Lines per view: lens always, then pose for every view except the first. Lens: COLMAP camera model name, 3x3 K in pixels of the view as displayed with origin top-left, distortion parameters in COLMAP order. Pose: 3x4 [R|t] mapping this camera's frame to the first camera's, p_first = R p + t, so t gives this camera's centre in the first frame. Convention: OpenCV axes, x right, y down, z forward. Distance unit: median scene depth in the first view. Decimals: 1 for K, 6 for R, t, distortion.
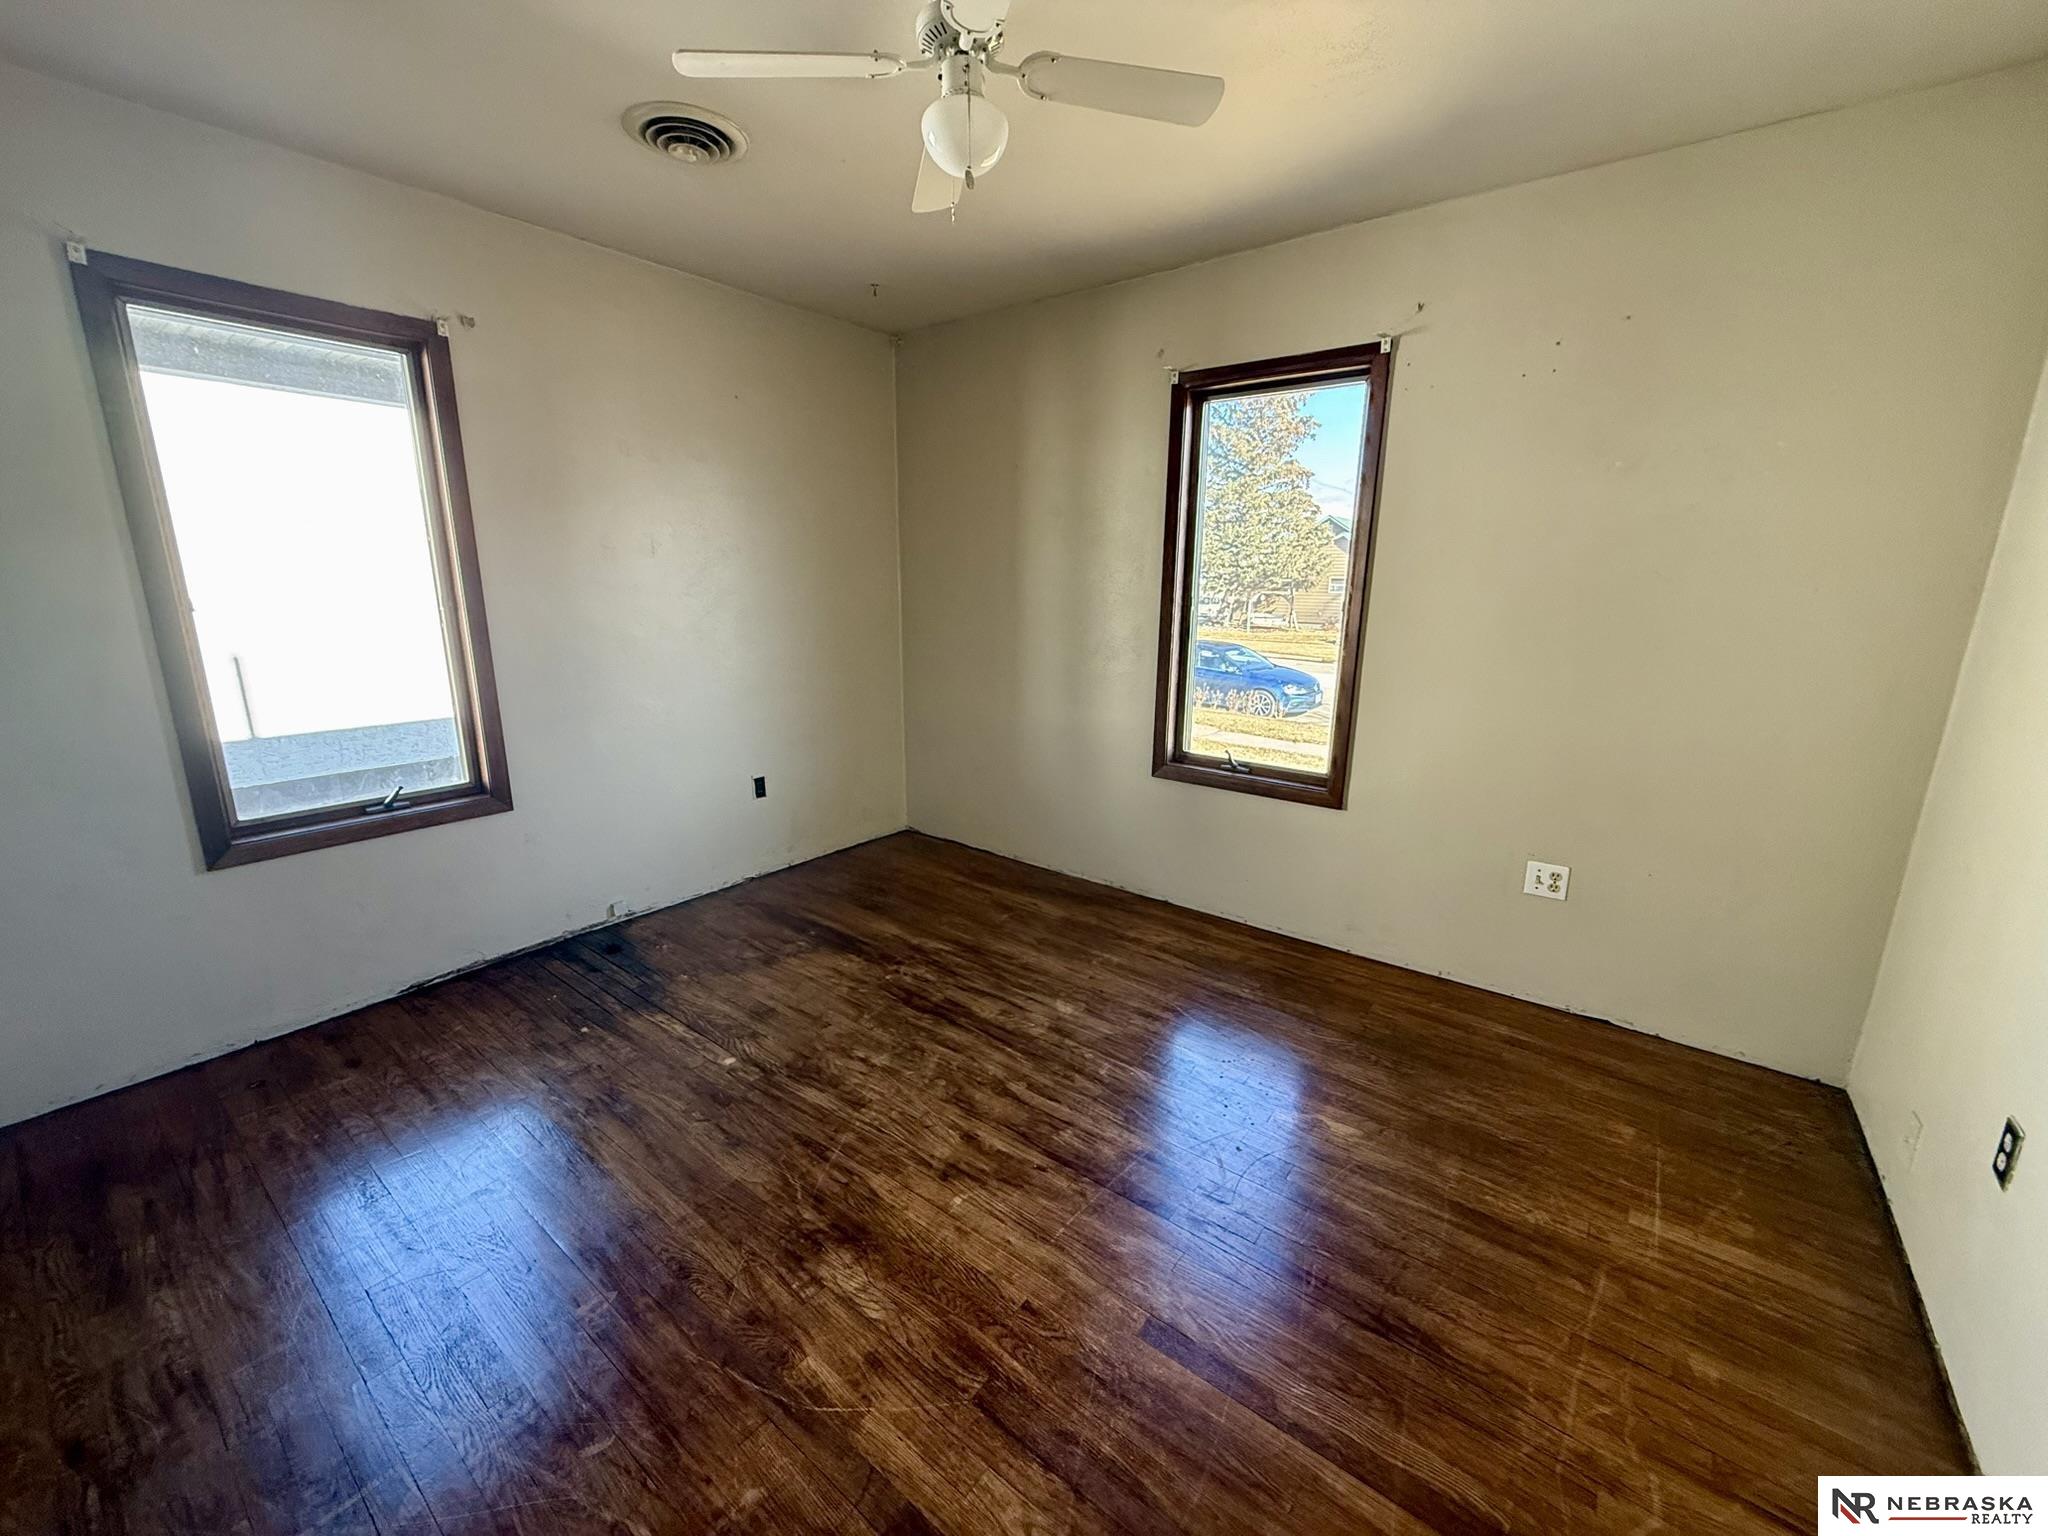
lens RADIAL K [[811.5, 0, 1013.5], [0, 811.5, 770.7], [0, 0, 1]] dist [-0.002107, 0.000563]
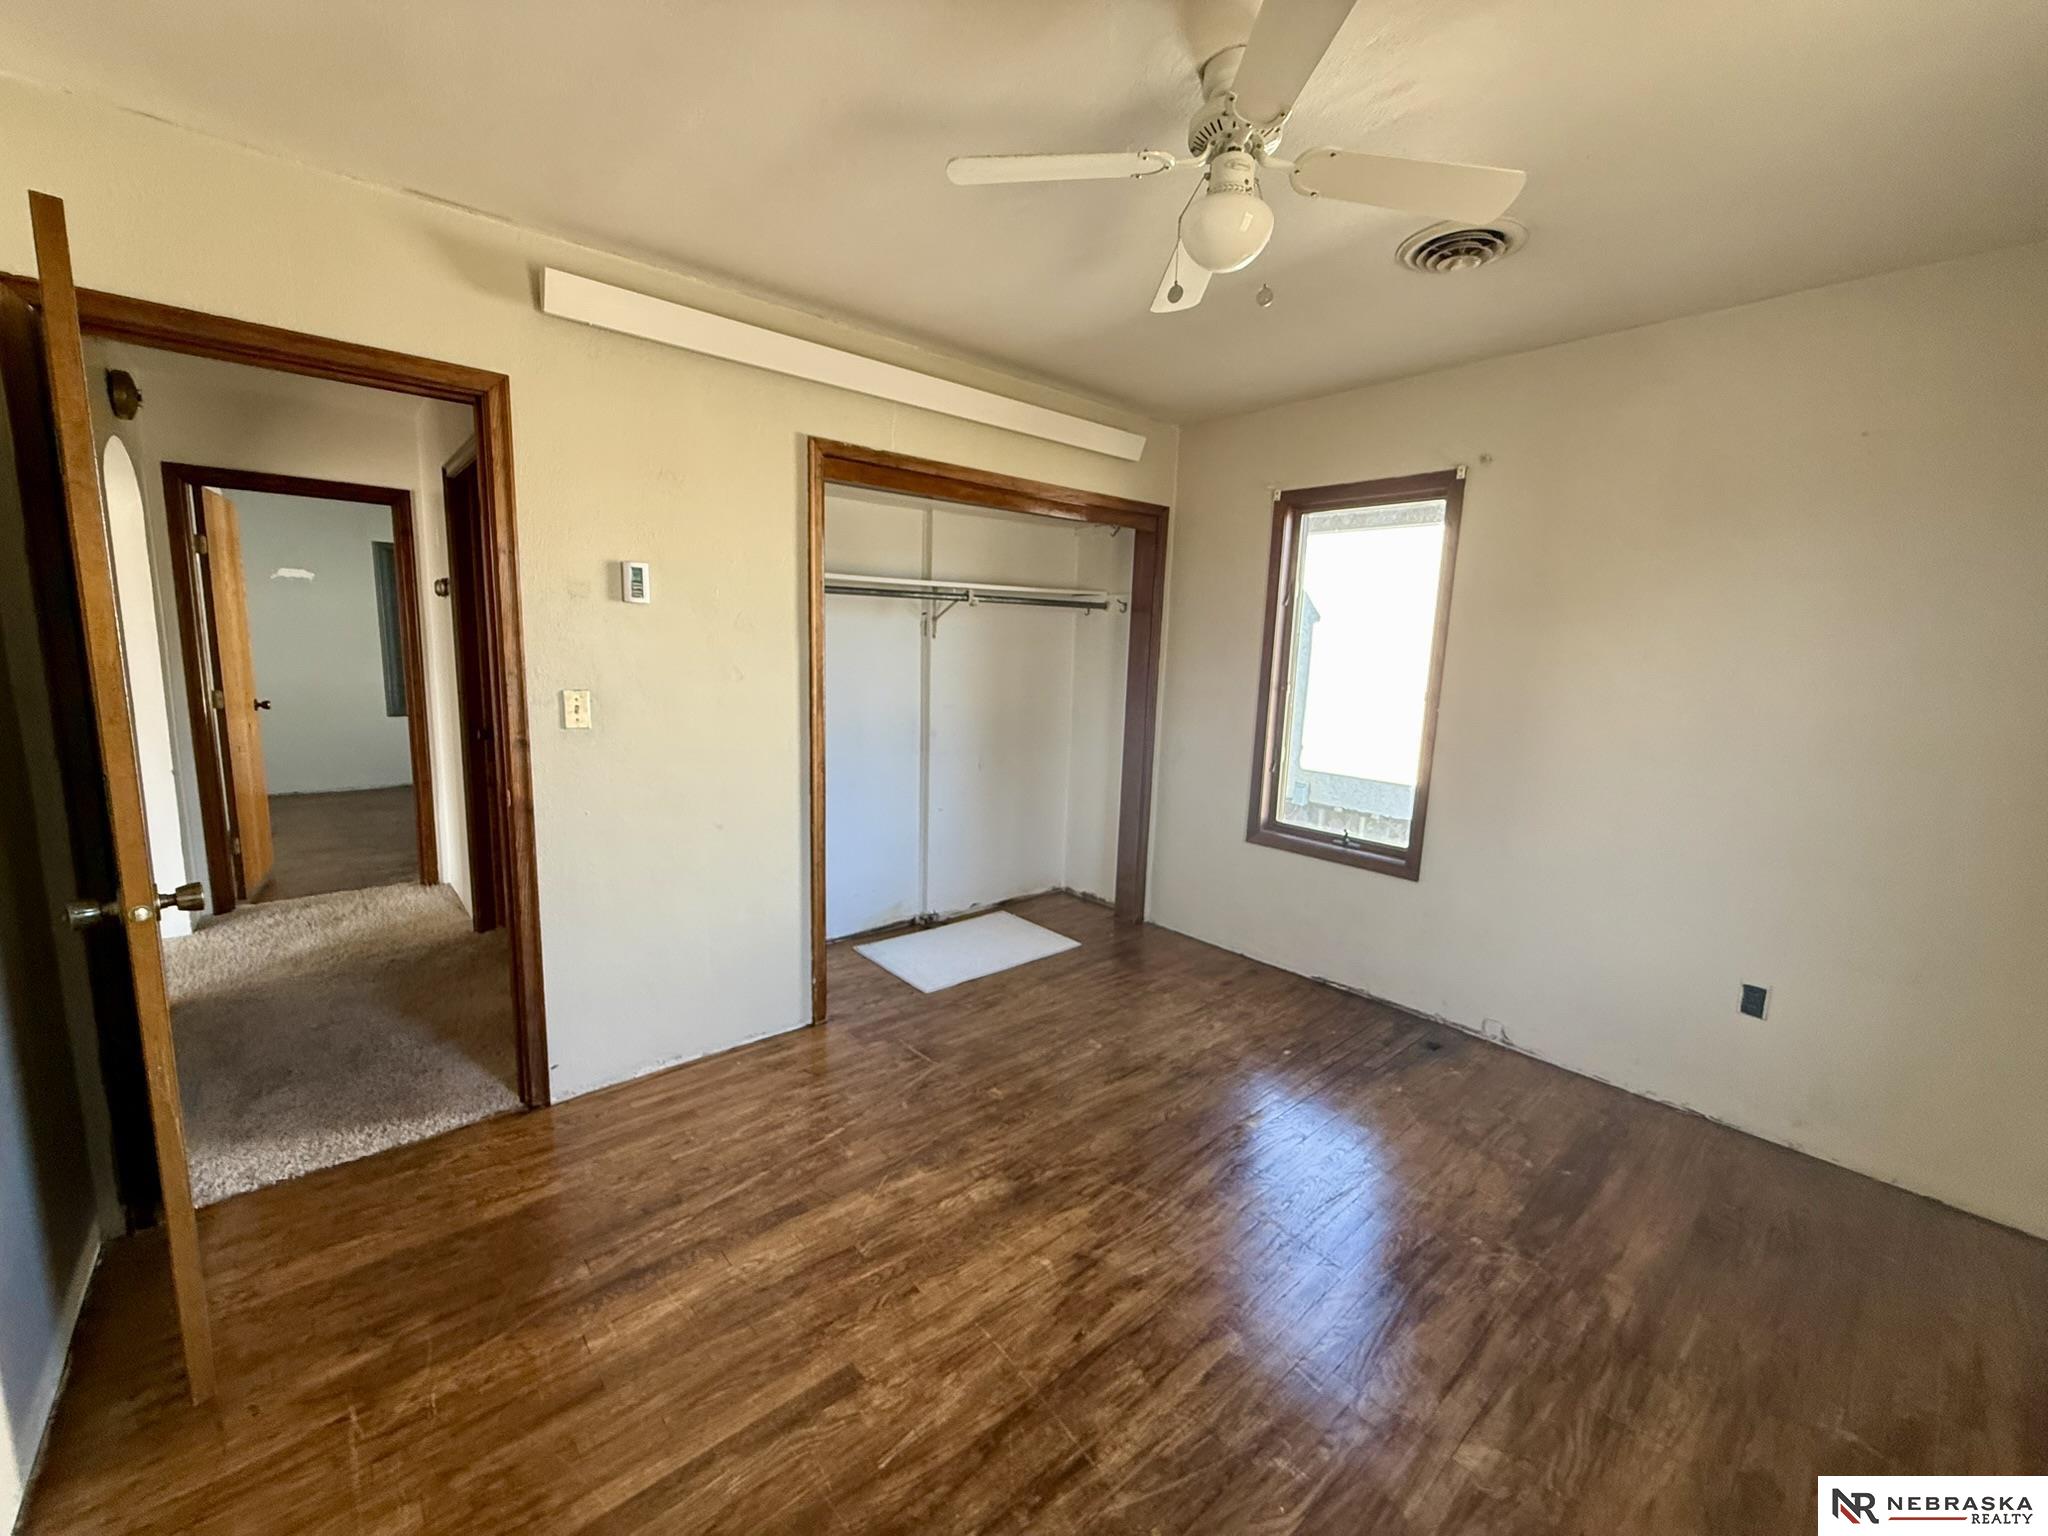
lens RADIAL K [[811.5, 0, 1015.9], [0, 811.5, 768.5], [0, 0, 1]] dist [-0.002107, 0.000563]
pose [[-0.192261, 0.138386, -0.971537, 0.817355], [-0.264063, 0.946197, 0.187033, -0.239801], [0.945149, 0.292507, -0.145374, 0.884183]]
